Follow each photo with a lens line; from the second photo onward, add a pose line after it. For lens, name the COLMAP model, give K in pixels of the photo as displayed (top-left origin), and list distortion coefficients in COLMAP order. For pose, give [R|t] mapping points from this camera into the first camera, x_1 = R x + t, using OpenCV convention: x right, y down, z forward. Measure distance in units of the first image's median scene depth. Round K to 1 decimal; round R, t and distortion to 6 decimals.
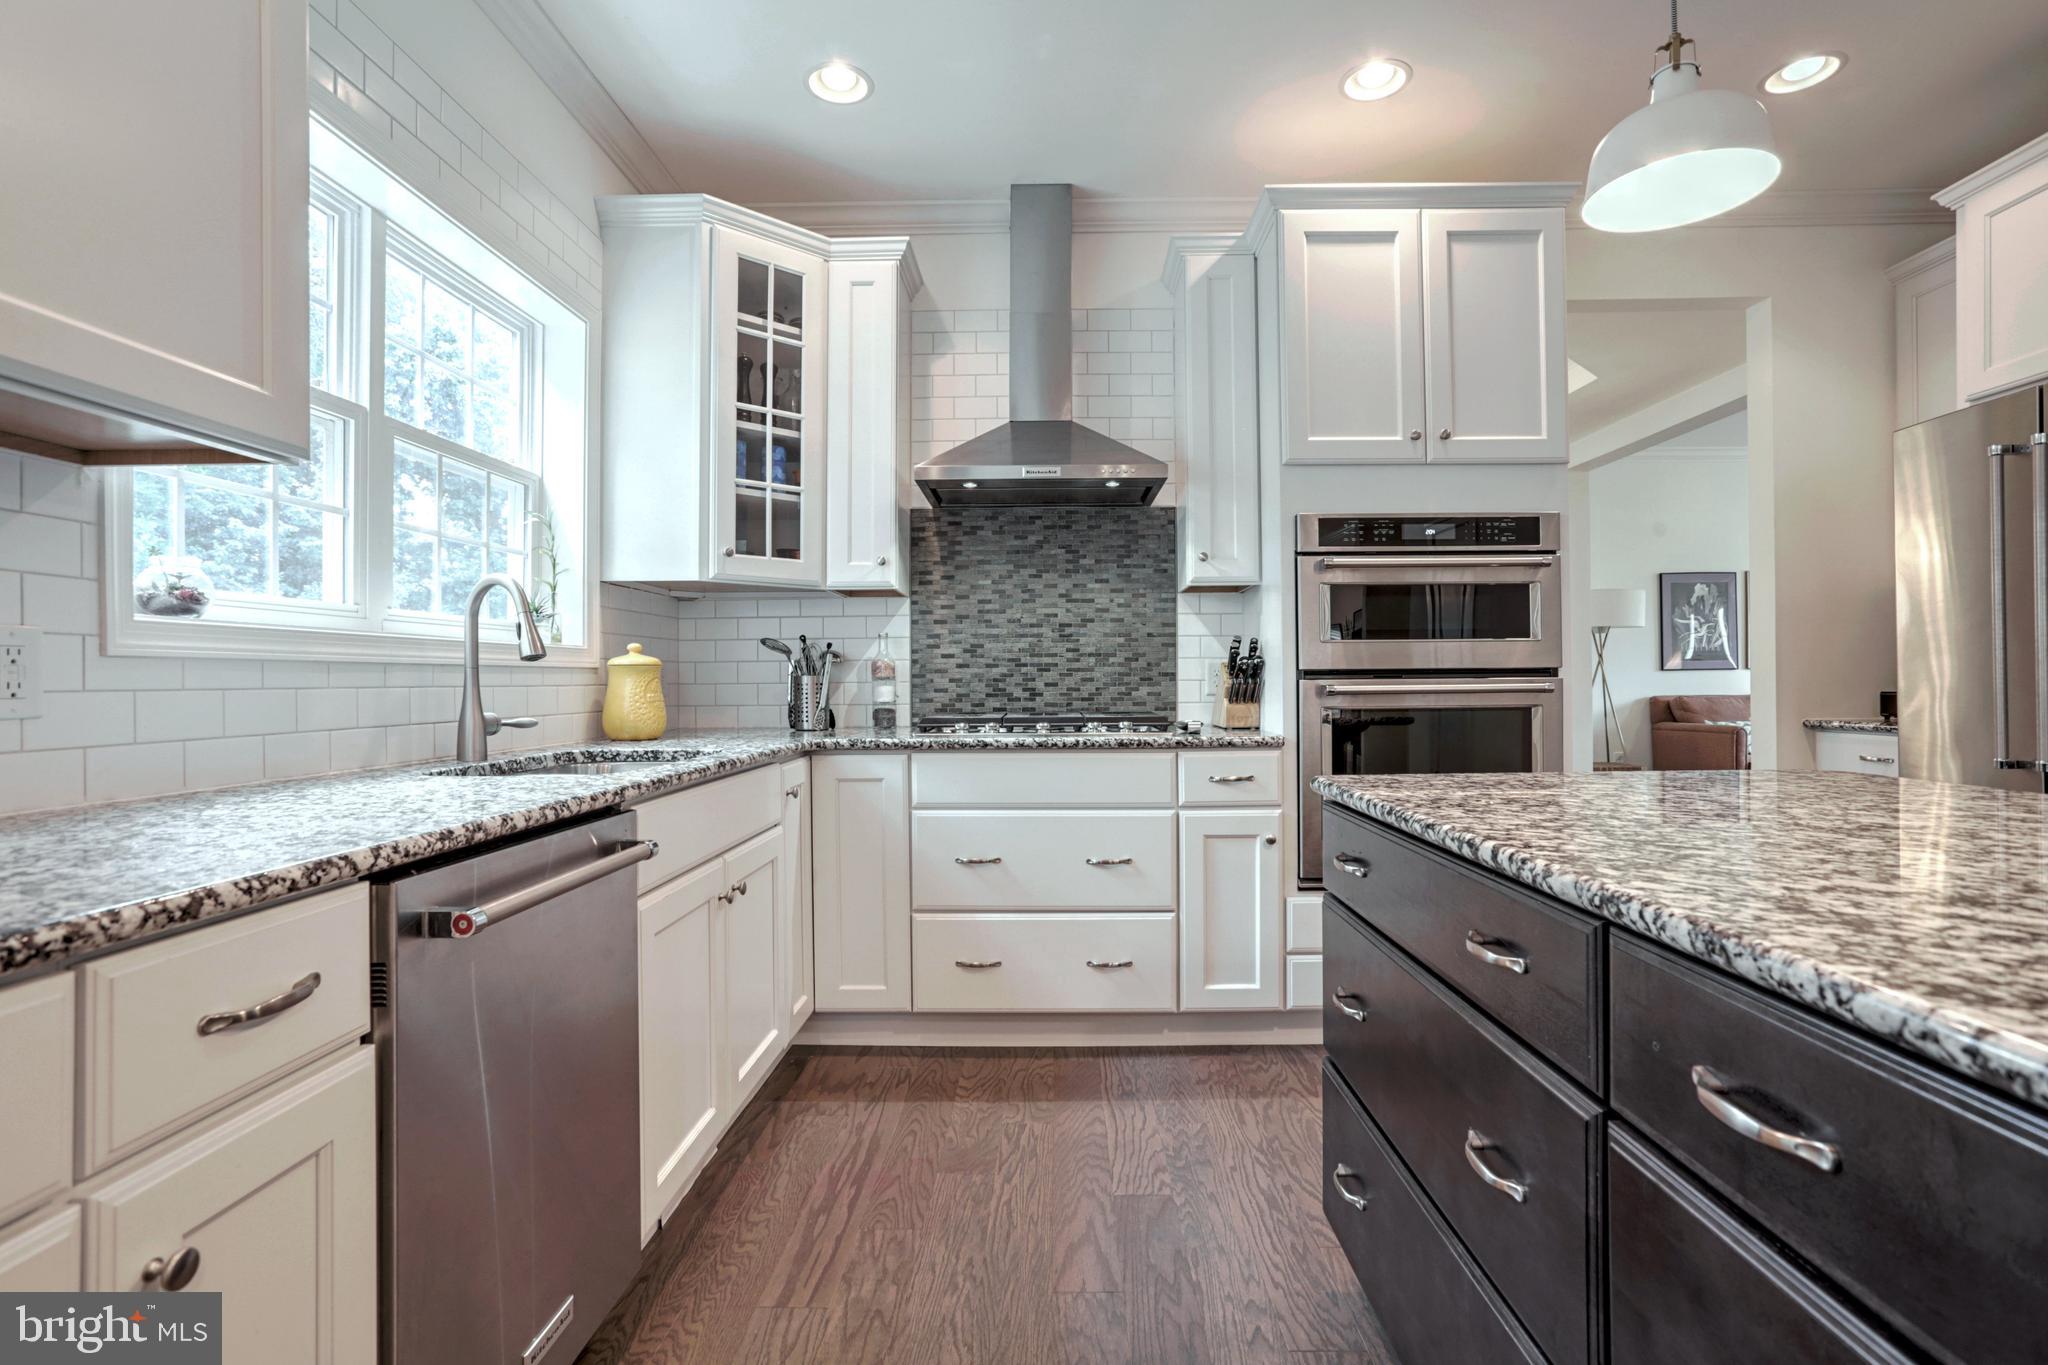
lens RADIAL K [[995.3, 0, 1020.8], [0, 995.3, 677.1], [0, 0, 1]] dist [-0.065756, 0.035672]
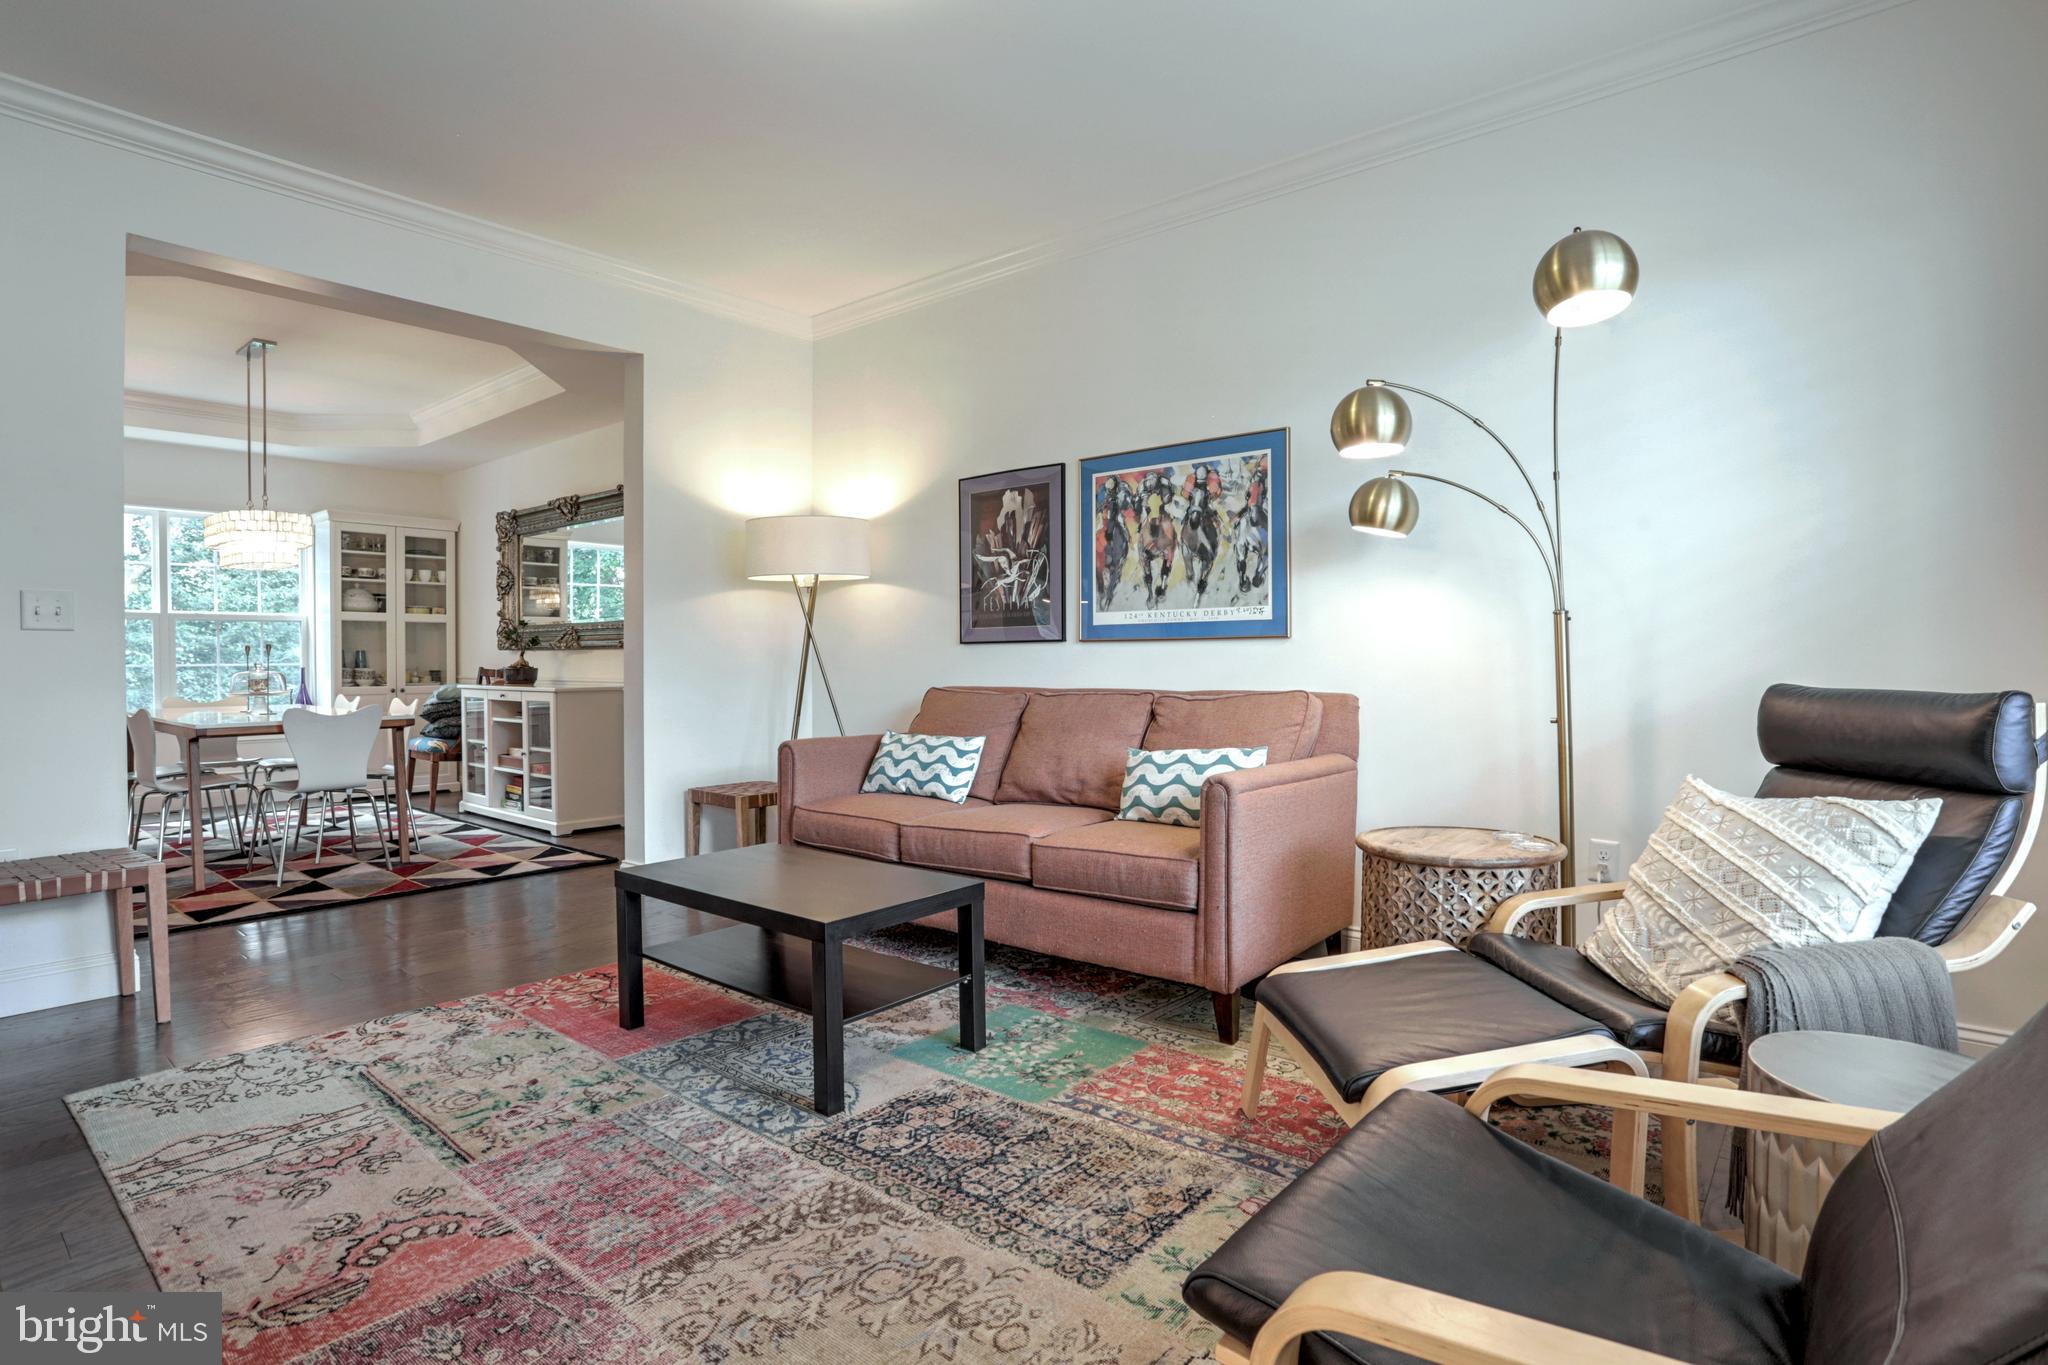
lens RADIAL K [[1042.2, 0, 1015.9], [0, 1042.2, 675.3], [0, 0, 1]] dist [-0.097085, 0.063988]
pose [[0.770061, 0.013220, -0.637833, 2.423996], [0.003973, 0.999667, 0.025515, -0.008194], [0.637958, -0.022182, 0.769752, 1.183843]]
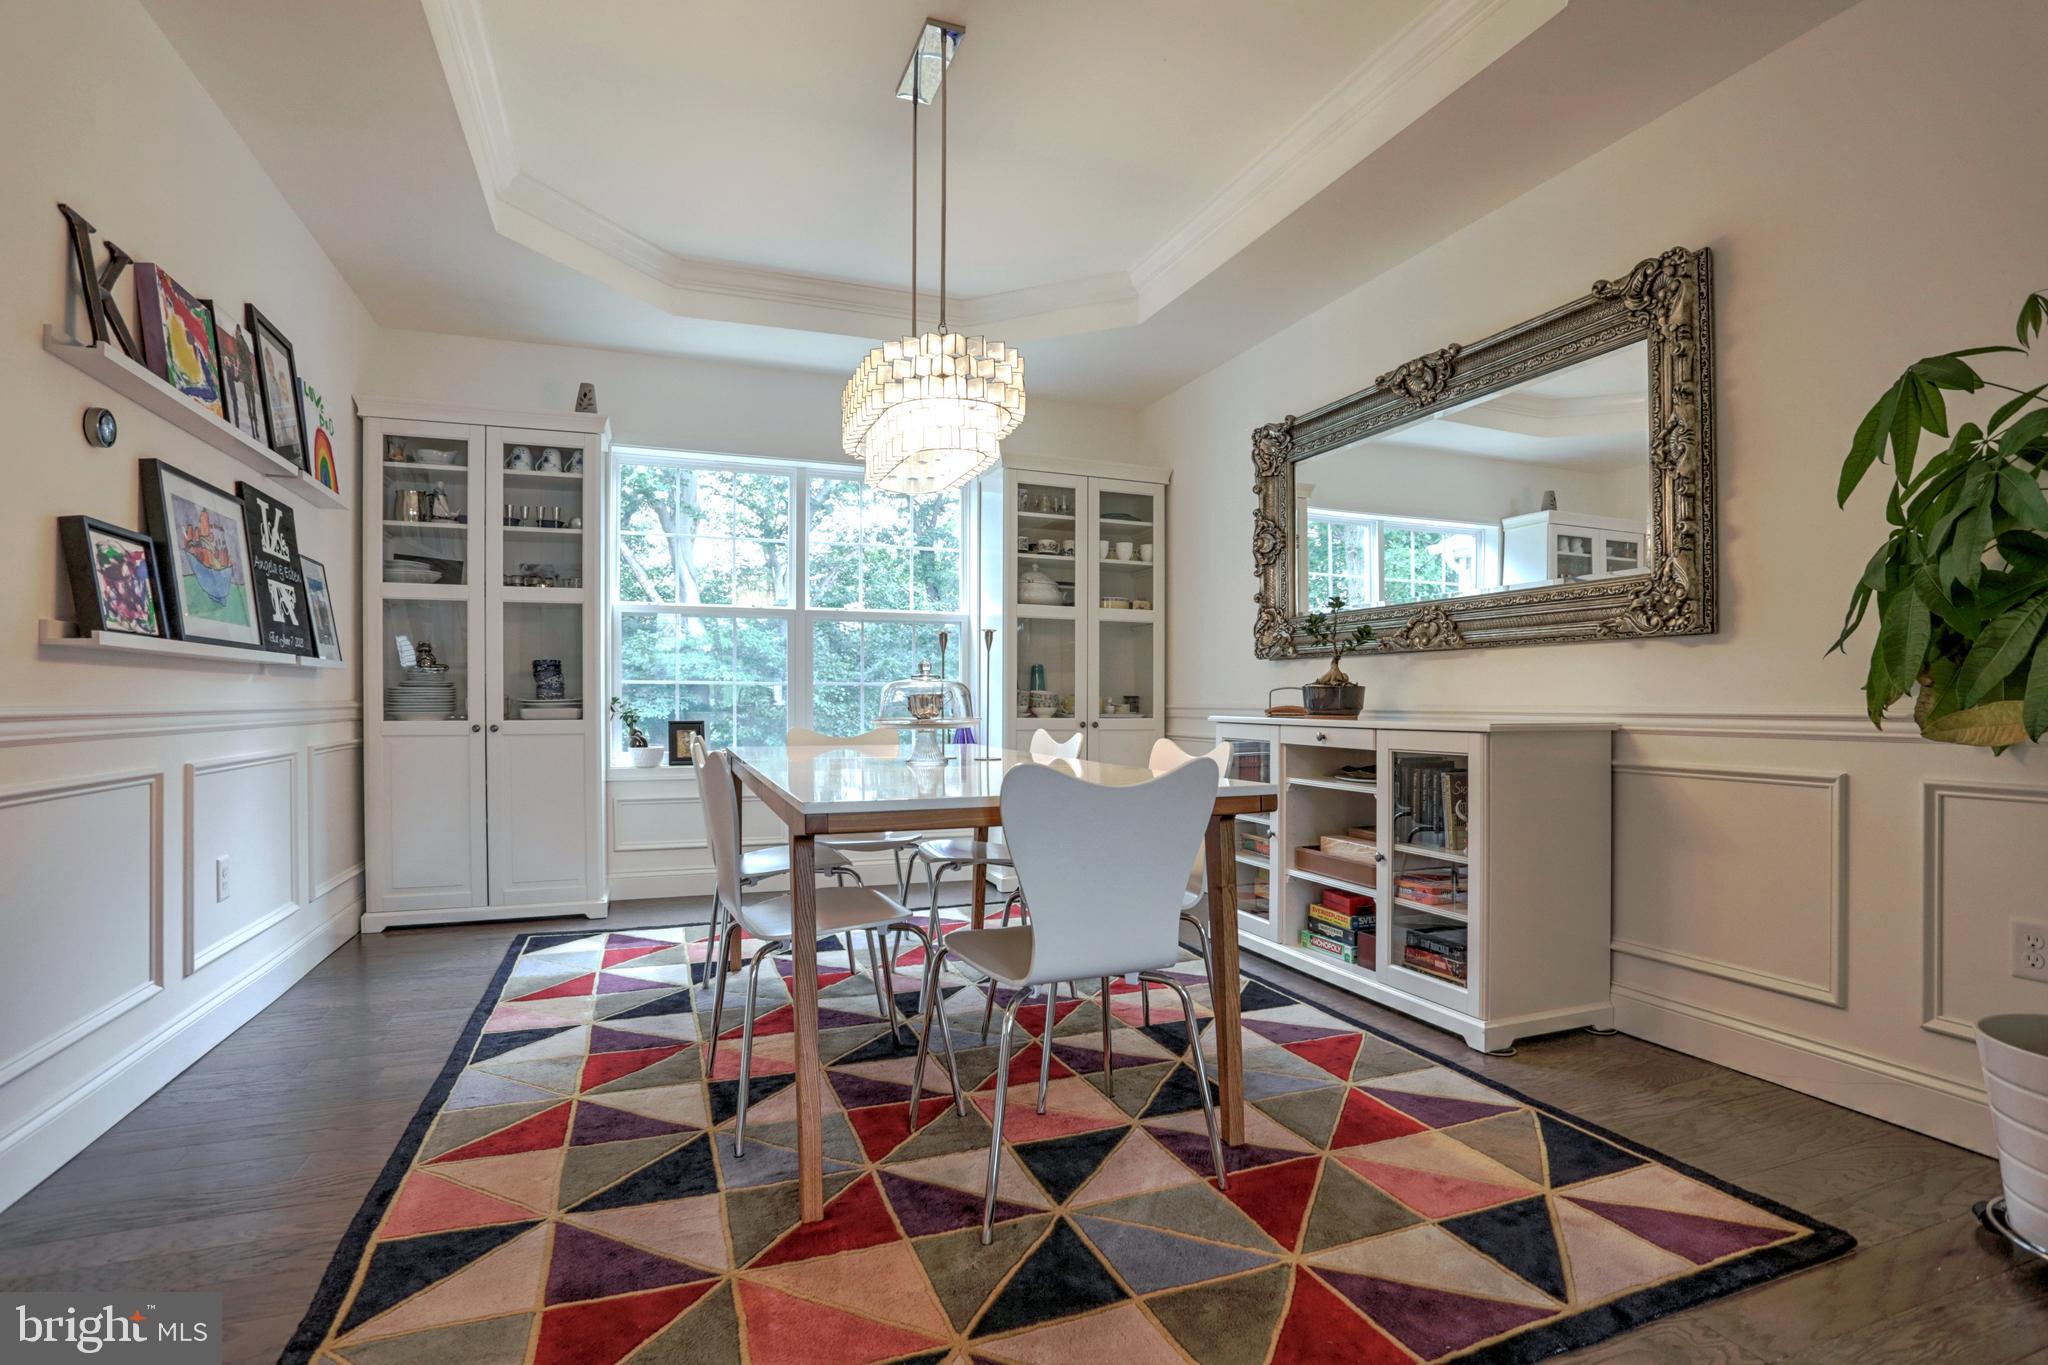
lens RADIAL K [[1026.9, 0, 1067.7], [0, 1026.9, 699.6], [0, 0, 1]] dist [-0.058448, 0.037453]
pose [[0.391882, 0.004491, -0.920005, 1.213739], [0.002544, 0.999979, 0.005965, 0.034728], [0.920012, -0.004678, 0.391862, 1.443388]]
